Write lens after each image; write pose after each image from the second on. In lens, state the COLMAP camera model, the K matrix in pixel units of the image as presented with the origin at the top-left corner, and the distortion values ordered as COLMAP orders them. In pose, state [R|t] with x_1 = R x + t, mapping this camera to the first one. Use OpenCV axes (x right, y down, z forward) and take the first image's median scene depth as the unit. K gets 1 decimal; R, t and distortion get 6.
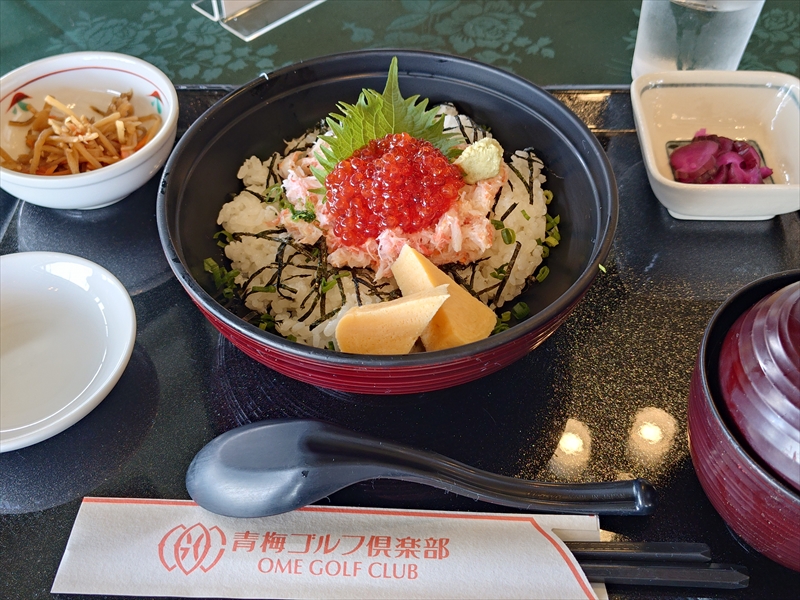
lens RADIAL K [[588.6, 0, 399.7], [0, 588.6, 298.4], [0, 0, 1]] dist [0.042494, -0.024181]
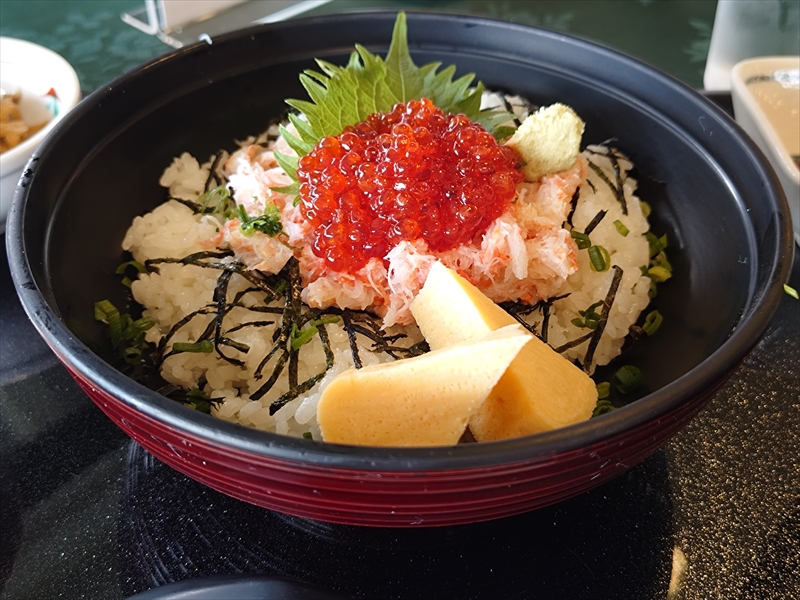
lens RADIAL K [[820.6, 0, 411.1], [0, 820.6, 300.2], [0, 0, 1]] dist [-0.007235, 0.117314]
pose [[0.999825, -0.011282, 0.014920, -0.023543], [0.012855, 0.993855, -0.109940, 0.028703], [-0.013588, 0.110112, 0.993826, 0.171142]]
